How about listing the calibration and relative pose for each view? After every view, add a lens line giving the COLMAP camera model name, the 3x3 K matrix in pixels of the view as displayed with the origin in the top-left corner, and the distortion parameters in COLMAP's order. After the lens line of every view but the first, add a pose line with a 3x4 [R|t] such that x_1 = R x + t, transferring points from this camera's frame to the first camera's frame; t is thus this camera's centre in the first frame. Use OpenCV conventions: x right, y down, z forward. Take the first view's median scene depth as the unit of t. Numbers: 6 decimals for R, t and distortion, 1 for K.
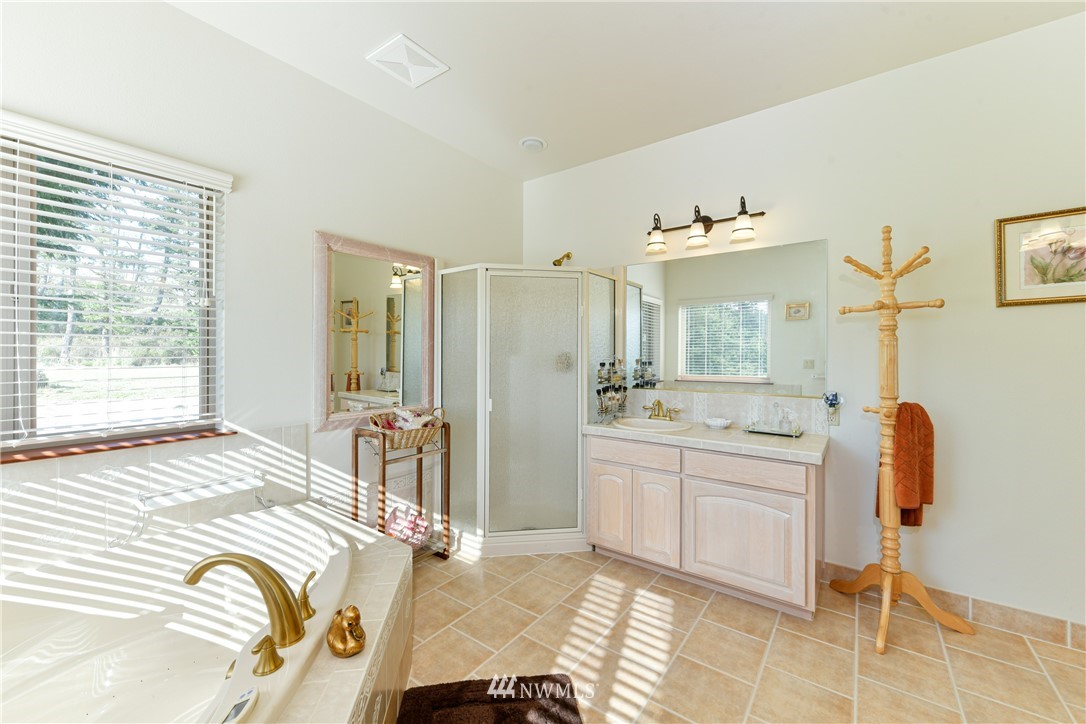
lens RADIAL K [[432.9, 0, 545.1], [0, 432.9, 356.0], [0, 0, 1]] dist [-0.006606, -0.000483]
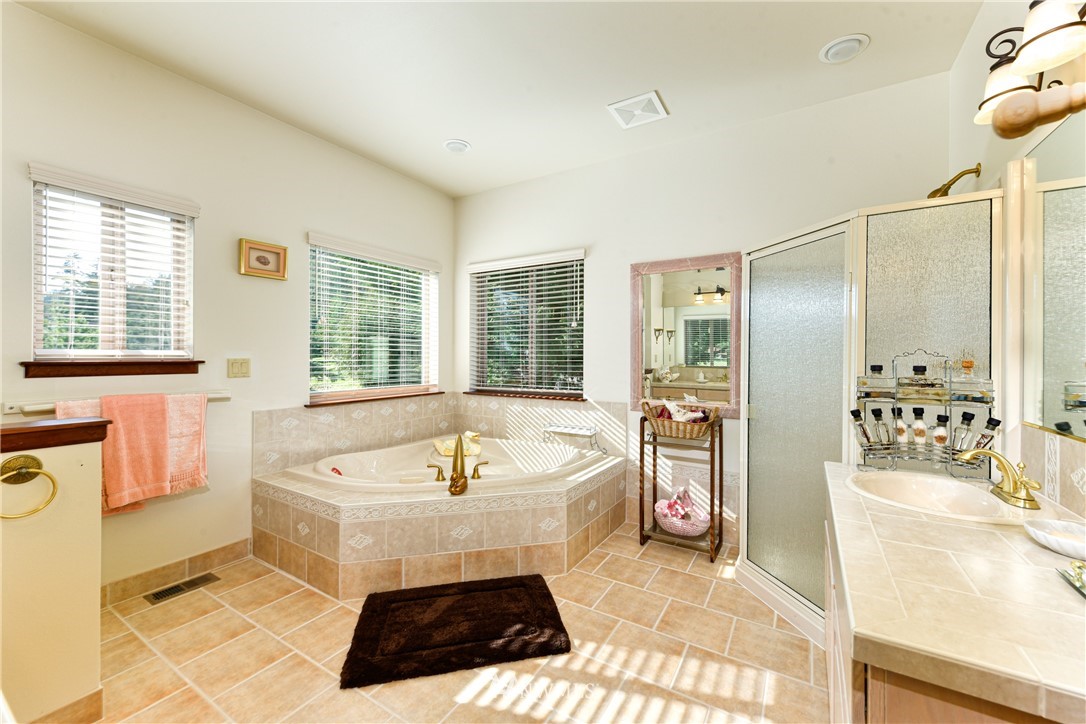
lens RADIAL K [[432.9, 0, 543.7], [0, 432.9, 359.3], [0, 0, 1]] dist [-0.006606, -0.000483]
pose [[0.067539, 0.000567, -0.997716, 0.902937], [-0.002430, 0.999997, 0.000404, 0.012854], [0.997714, 0.002397, 0.067540, 0.689669]]
